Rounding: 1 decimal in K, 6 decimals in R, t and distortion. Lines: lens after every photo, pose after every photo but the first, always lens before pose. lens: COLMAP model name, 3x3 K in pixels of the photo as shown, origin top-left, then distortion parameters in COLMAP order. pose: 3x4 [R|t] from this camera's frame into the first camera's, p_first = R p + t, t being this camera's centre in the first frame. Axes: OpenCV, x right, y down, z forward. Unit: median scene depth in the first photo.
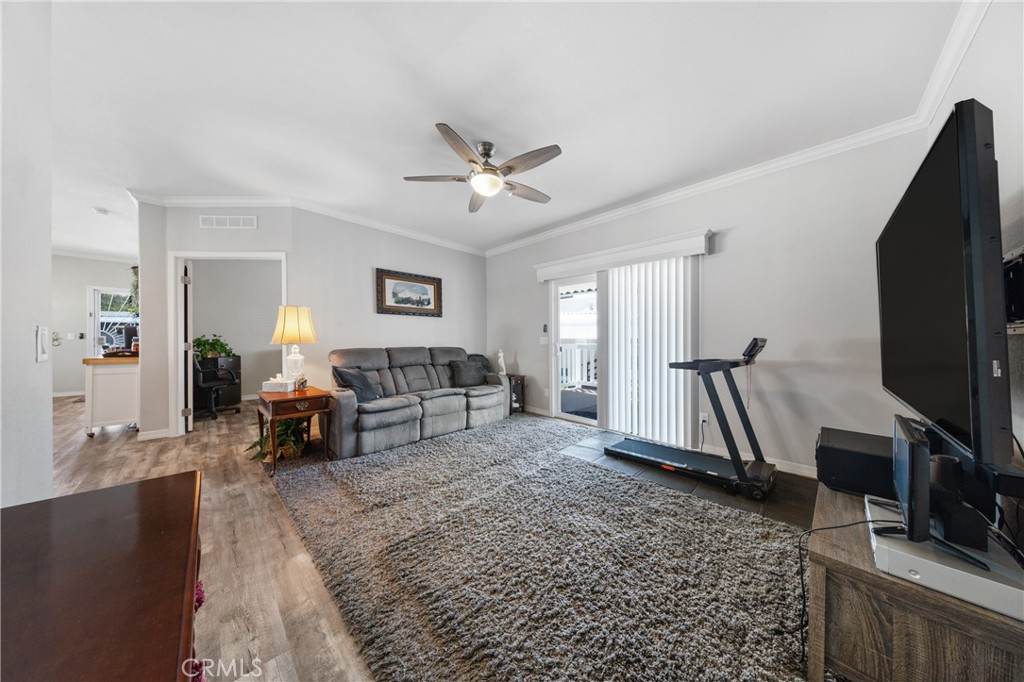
lens RADIAL K [[305.1, 0, 509.6], [0, 305.1, 342.4], [0, 0, 1]] dist [0.008122, -0.000151]
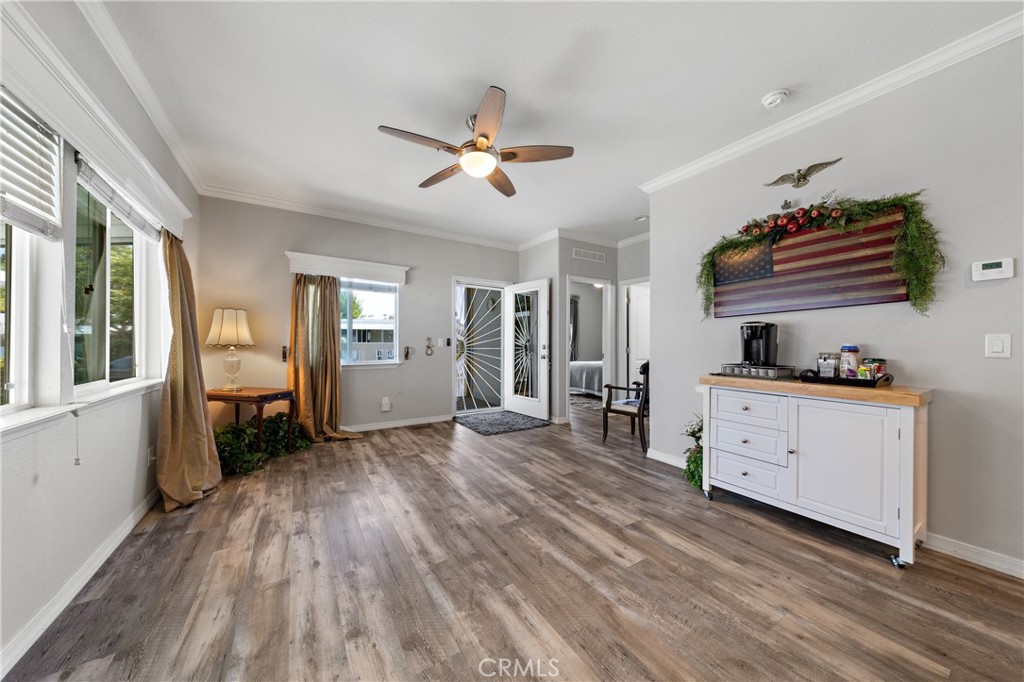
lens RADIAL K [[339.3, 0, 507.4], [0, 339.3, 343.9], [0, 0, 1]] dist [0.008051, -0.001294]
pose [[0.972436, -0.005533, -0.233105, -1.458229], [0.004057, 0.999969, -0.006809, -0.013001], [0.233136, 0.005676, 0.972428, 0.316526]]
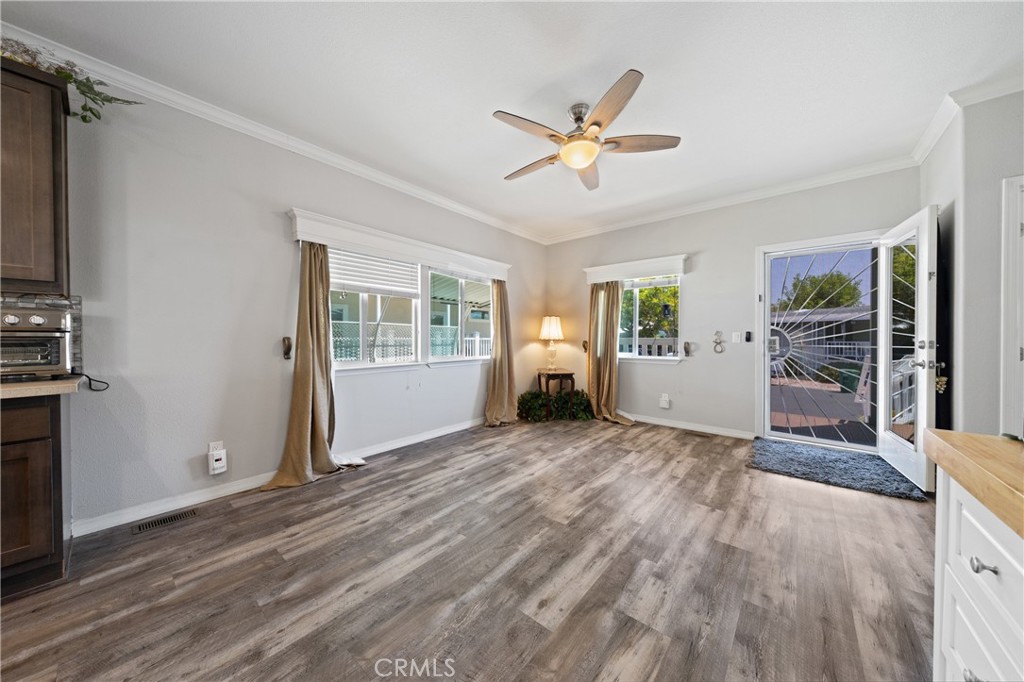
lens RADIAL K [[339.3, 0, 513.1], [0, 339.3, 341.0], [0, 0, 1]] dist [0.008051, -0.001294]
pose [[0.084196, 0.001448, -0.996448, -1.088847], [-0.008766, 0.999961, 0.000712, -0.012106], [0.996411, 0.008675, 0.084205, 0.705068]]
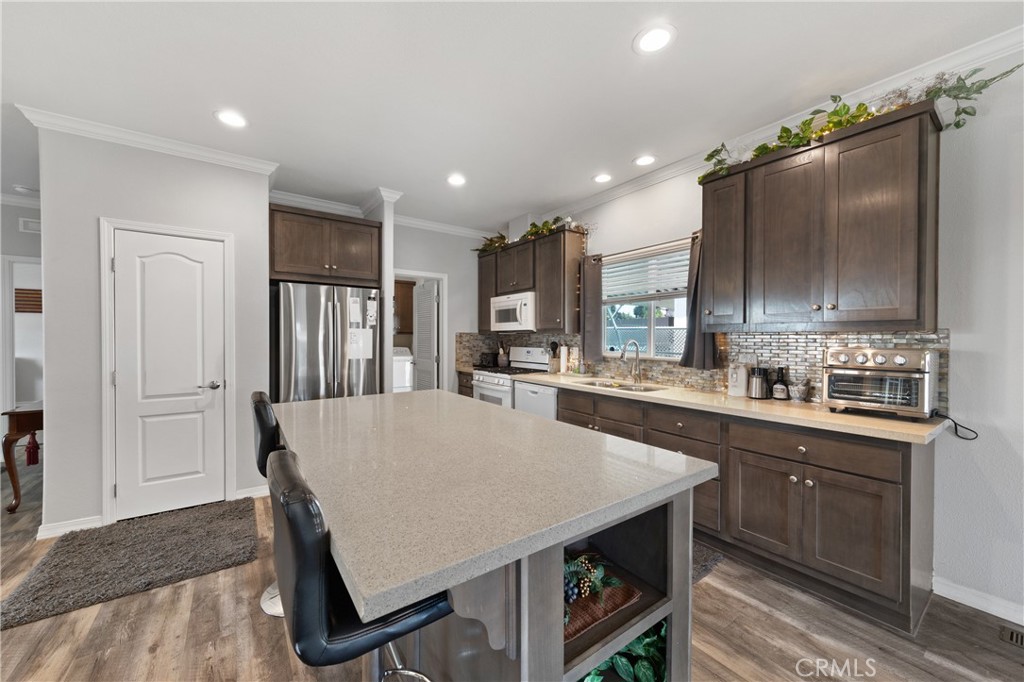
lens RADIAL K [[378.7, 0, 508.7], [0, 378.7, 345.3], [0, 0, 1]] dist [0.003617, -0.000675]
pose [[-0.985213, -0.010415, 0.171019, -1.154871], [-0.005658, 0.999584, 0.028279, -0.054876], [-0.171242, 0.026893, -0.984862, 0.700198]]
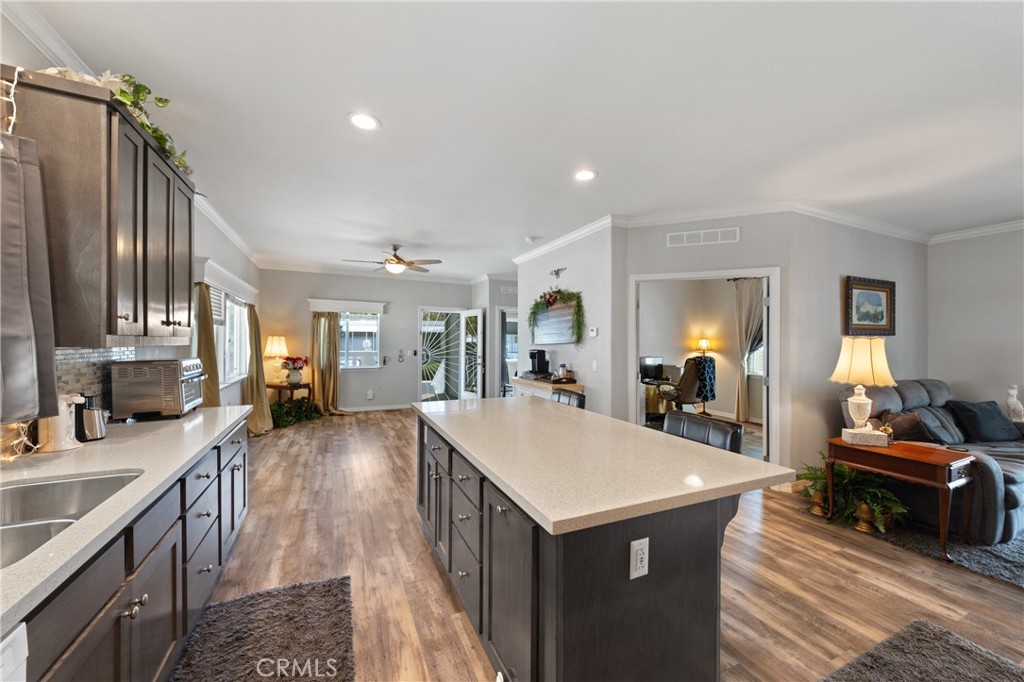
lens RADIAL K [[378.7, 0, 509.6], [0, 378.7, 344.0], [0, 0, 1]] dist [0.003617, -0.000675]
pose [[0.938173, 0.000979, -0.346165, -0.857190], [-0.002398, 0.999990, -0.003672, -0.065007], [0.346159, 0.004275, 0.938166, -0.172523]]
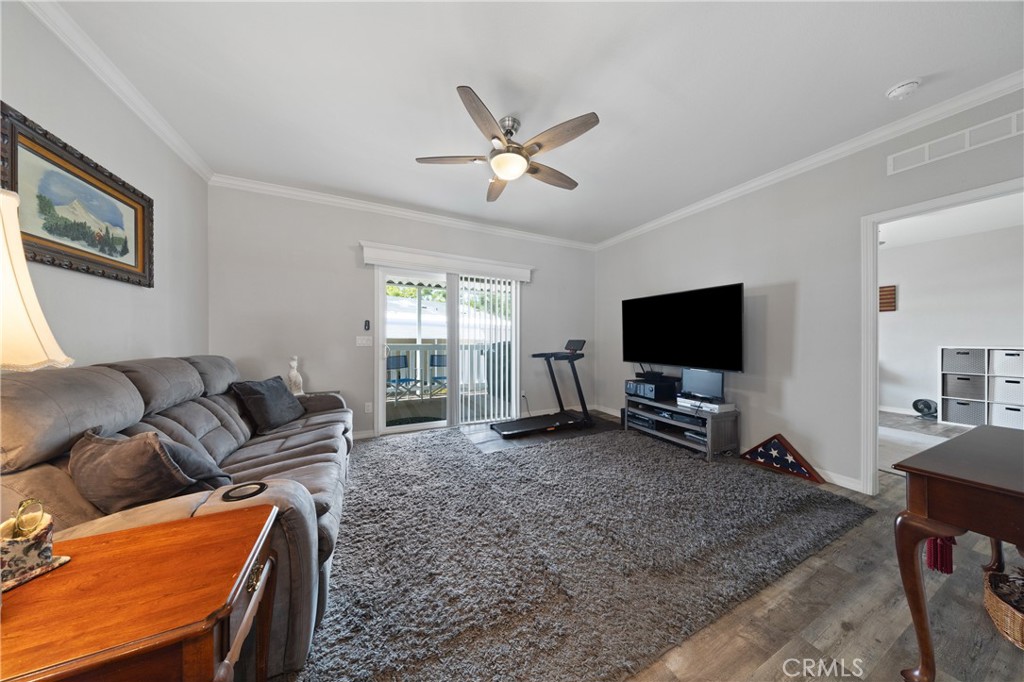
lens RADIAL K [[305.1, 0, 517.1], [0, 305.1, 338.0], [0, 0, 1]] dist [0.008122, -0.000151]
pose [[0.318214, 0.004451, 0.948008, -0.532372], [0.002552, 0.999981, -0.005552, -0.008650], [-0.948015, 0.004186, 0.318197, 0.410374]]
